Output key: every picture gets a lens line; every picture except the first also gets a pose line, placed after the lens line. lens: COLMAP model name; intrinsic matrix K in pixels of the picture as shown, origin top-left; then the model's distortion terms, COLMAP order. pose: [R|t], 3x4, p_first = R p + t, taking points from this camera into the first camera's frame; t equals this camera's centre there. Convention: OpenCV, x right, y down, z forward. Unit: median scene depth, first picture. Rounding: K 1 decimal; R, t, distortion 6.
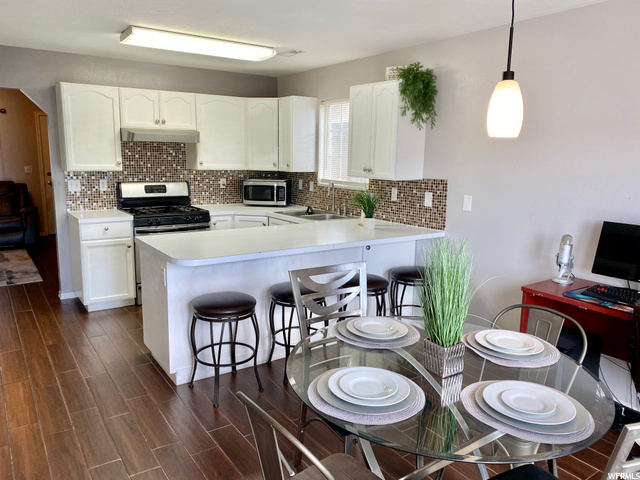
lens RADIAL K [[492.7, 0, 319.2], [0, 492.7, 238.5], [0, 0, 1]] dist [0.030115, -0.043018]
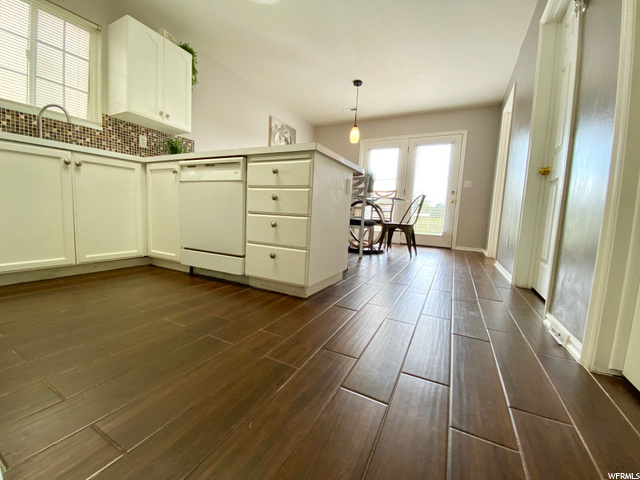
lens RADIAL K [[260.4, 0, 323.7], [0, 260.4, 238.7], [0, 0, 1]] dist [0.004456, -0.013306]
pose [[-0.493195, -0.130733, 0.860039, -0.617493], [0.086503, 0.976373, 0.198022, 0.047989], [-0.865607, 0.172059, -0.470234, 1.007744]]
